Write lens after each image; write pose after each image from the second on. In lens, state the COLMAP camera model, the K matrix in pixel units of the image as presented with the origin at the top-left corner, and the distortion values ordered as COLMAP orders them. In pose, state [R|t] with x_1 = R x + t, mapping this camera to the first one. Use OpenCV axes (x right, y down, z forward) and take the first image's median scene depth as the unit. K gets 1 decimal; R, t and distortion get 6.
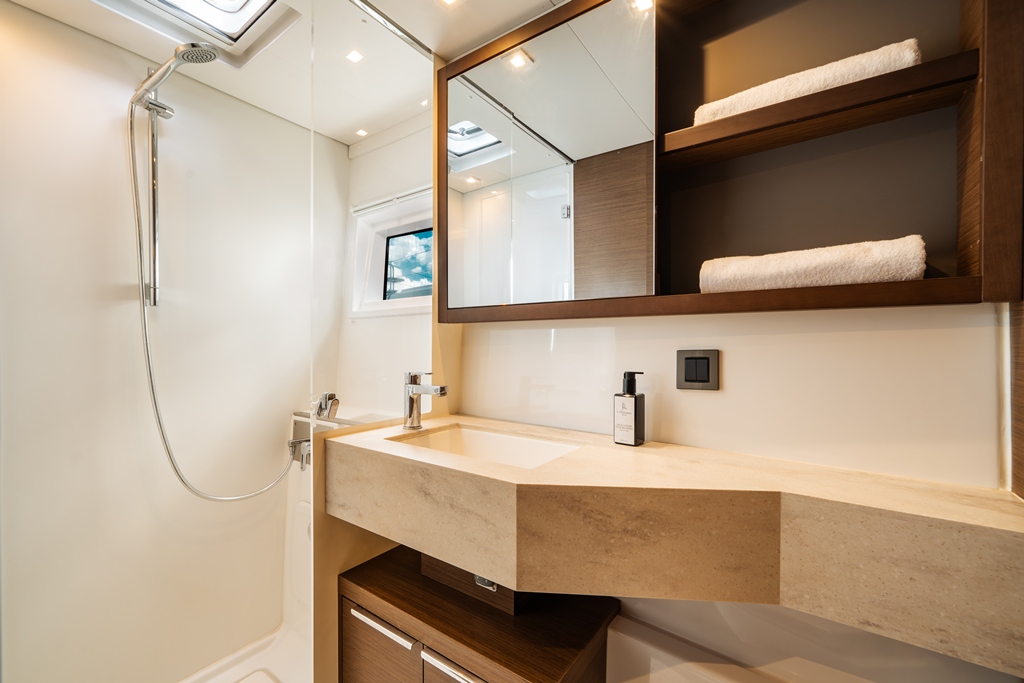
lens RADIAL K [[425.8, 0, 514.6], [0, 425.8, 345.2], [0, 0, 1]] dist [0.001862, 0.000255]
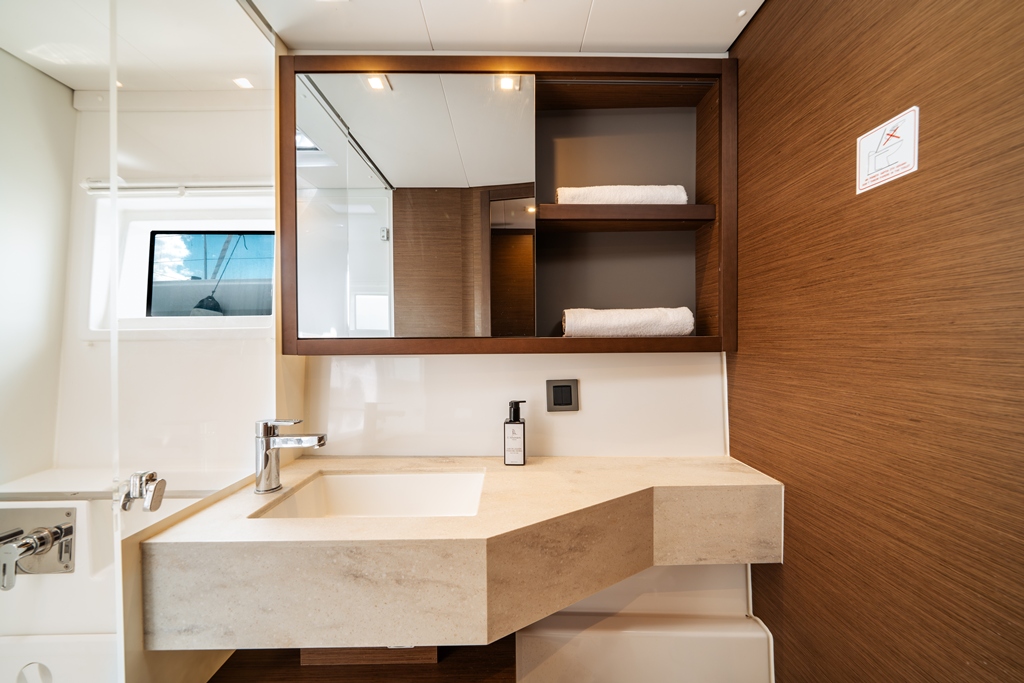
lens RADIAL K [[370.9, 0, 514.0], [0, 370.9, 343.7], [0, 0, 1]] dist [-0.002267, -0.000177]
pose [[0.808106, -0.010460, 0.588944, -0.376833], [0.010234, 0.999941, 0.003718, -0.113888], [-0.588948, 0.003023, 0.808165, 0.210645]]
